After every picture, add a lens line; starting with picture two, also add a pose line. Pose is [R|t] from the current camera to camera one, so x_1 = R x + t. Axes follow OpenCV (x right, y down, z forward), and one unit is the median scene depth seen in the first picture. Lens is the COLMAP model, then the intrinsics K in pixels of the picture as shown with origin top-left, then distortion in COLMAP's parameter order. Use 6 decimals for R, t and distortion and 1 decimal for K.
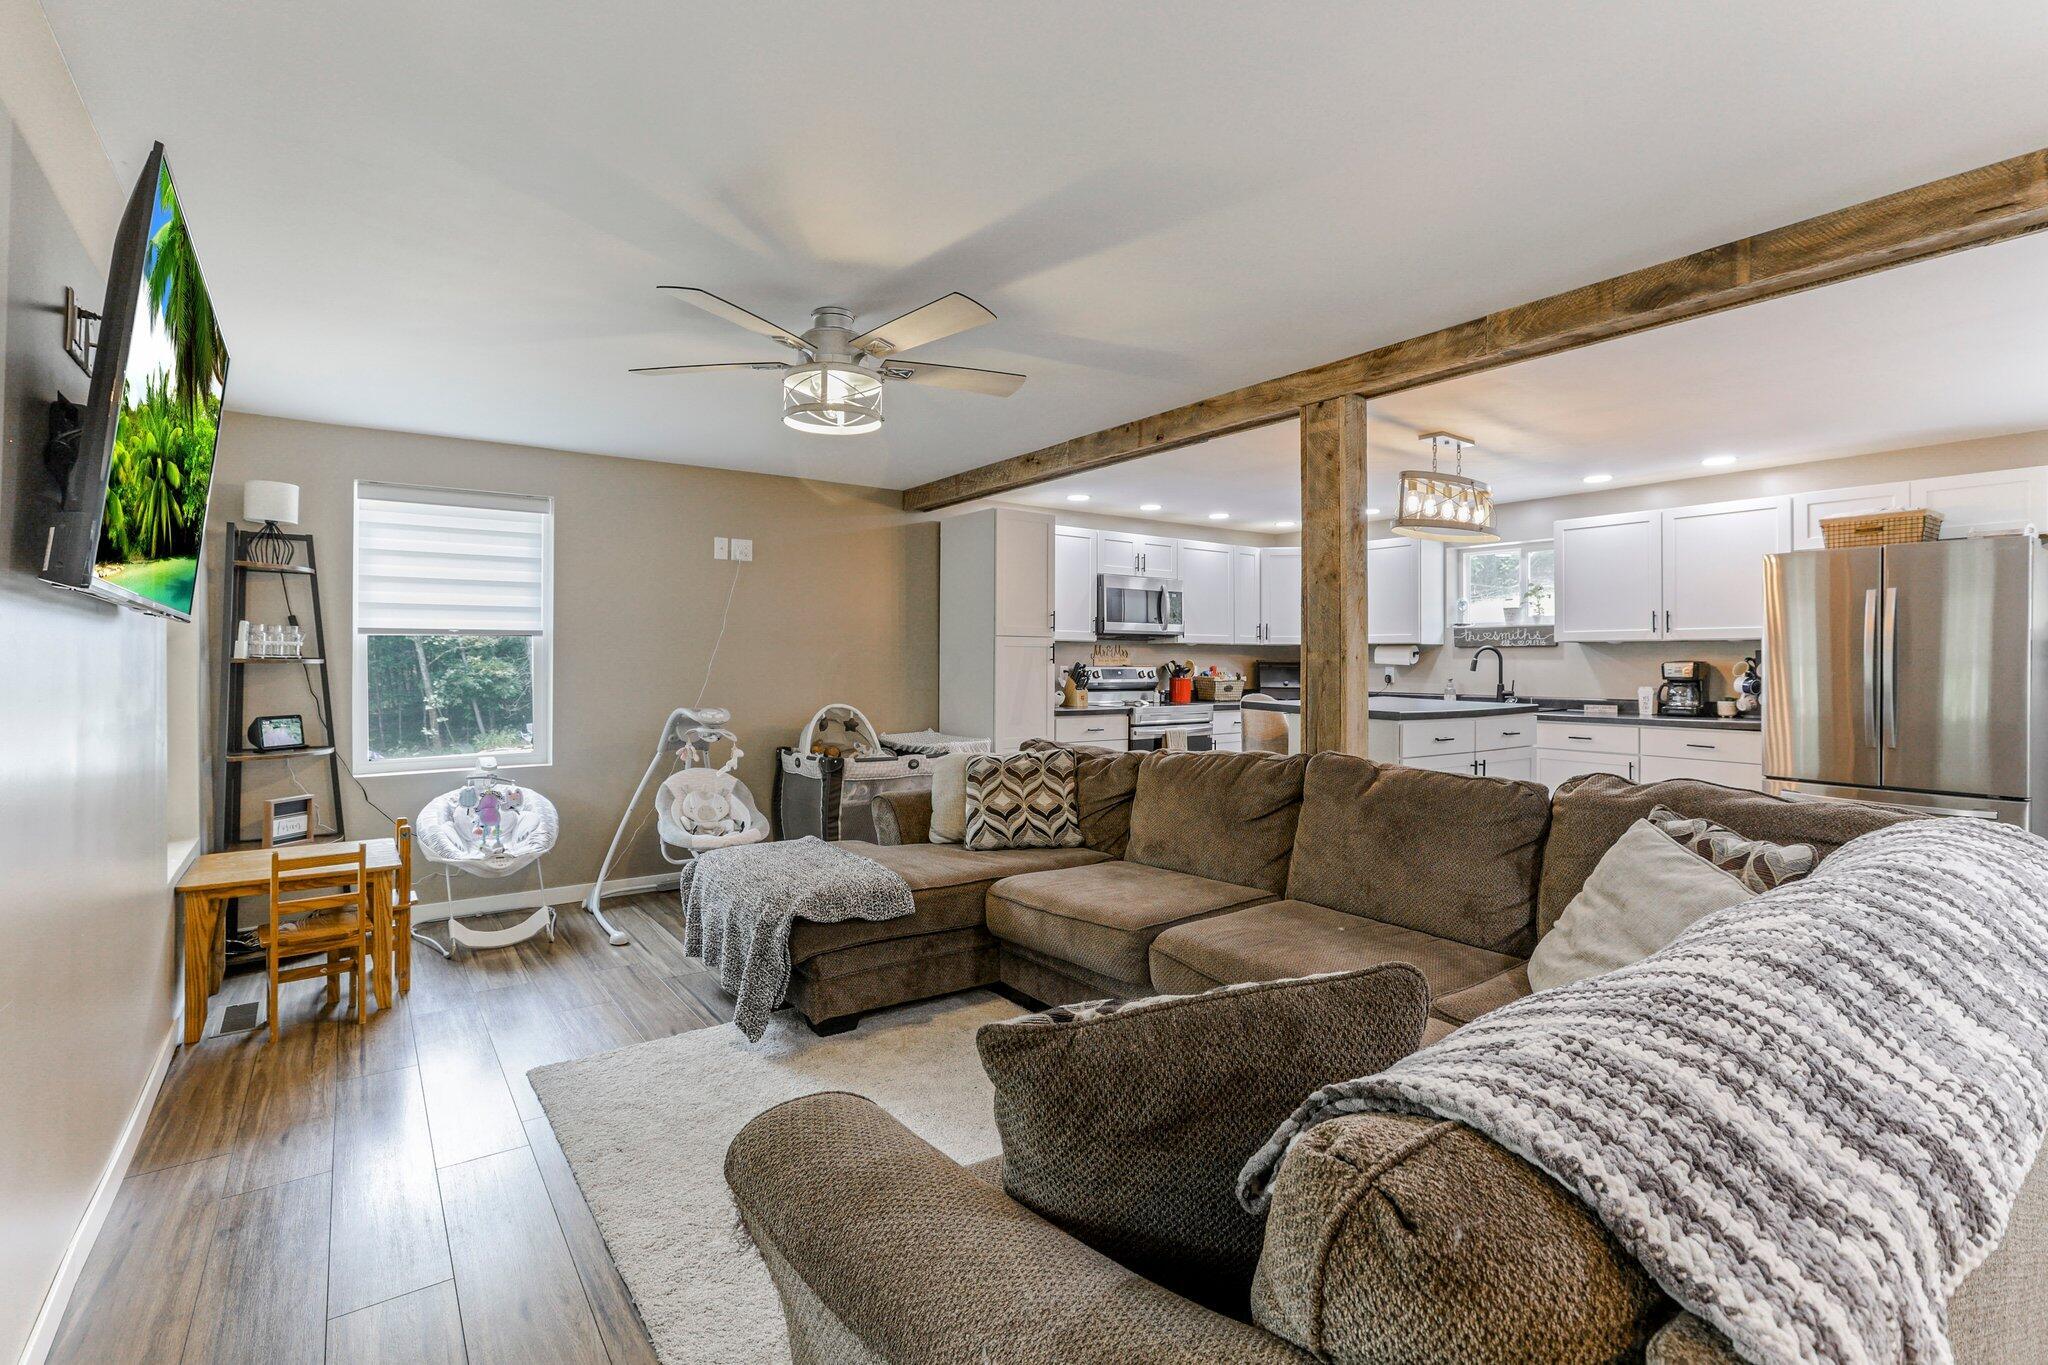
lens RADIAL K [[947.9, 0, 1021.8], [0, 947.9, 657.8], [0, 0, 1]] dist [0.000433, -0.000007]
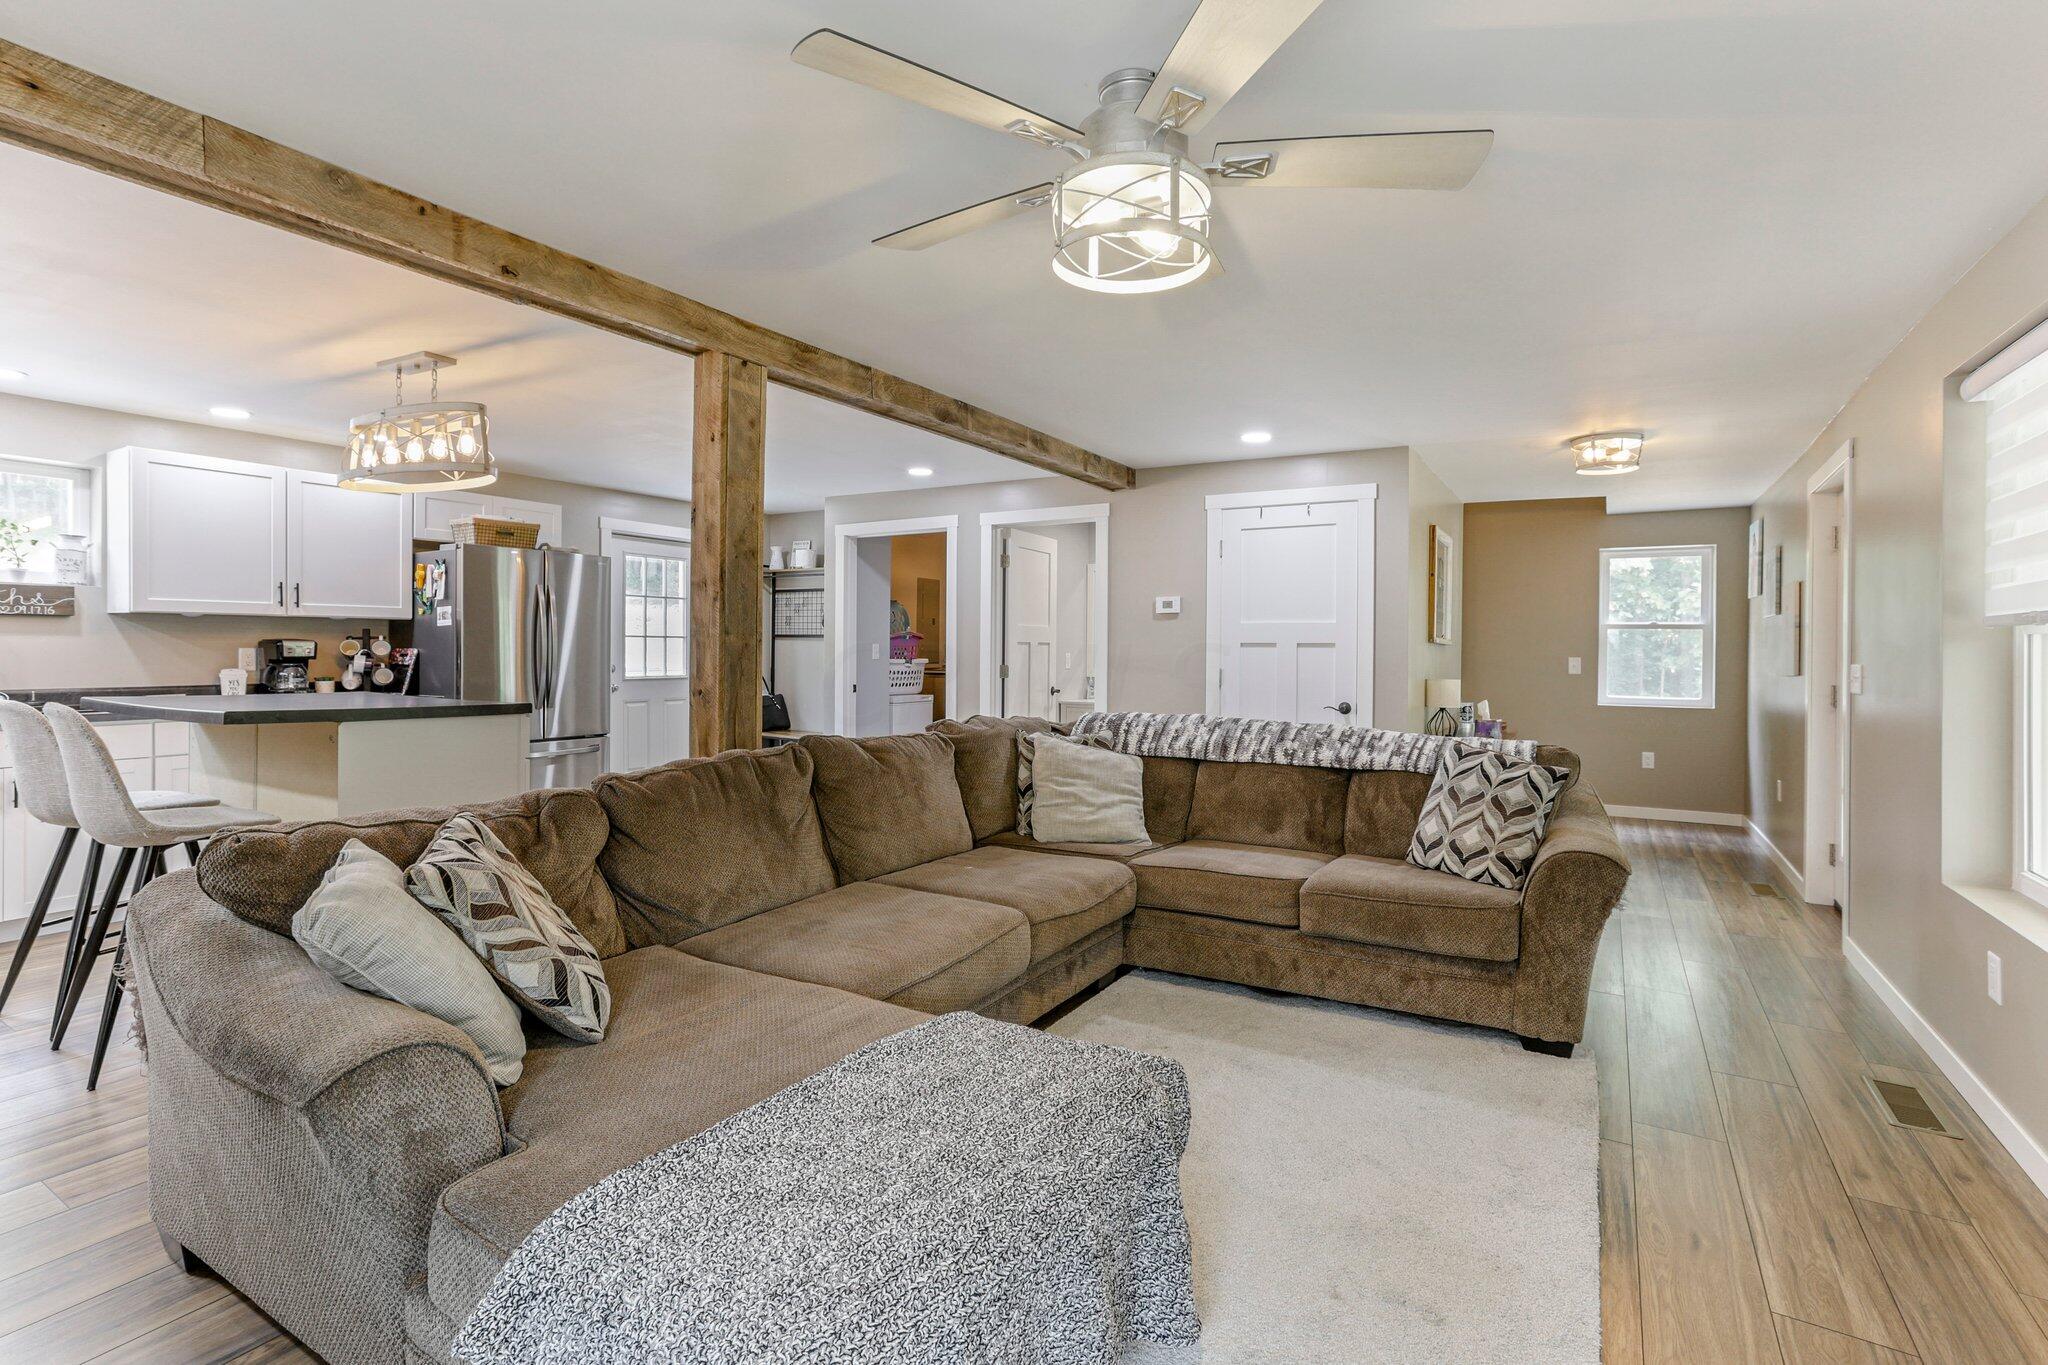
lens RADIAL K [[947.9, 0, 1021.8], [0, 947.9, 657.8], [0, 0, 1]] dist [0.000433, -0.000007]
pose [[-0.392537, -0.023796, 0.919428, -0.629445], [-0.005214, 0.999707, 0.023647, -0.006067], [-0.919721, 0.004488, -0.392546, 1.100804]]
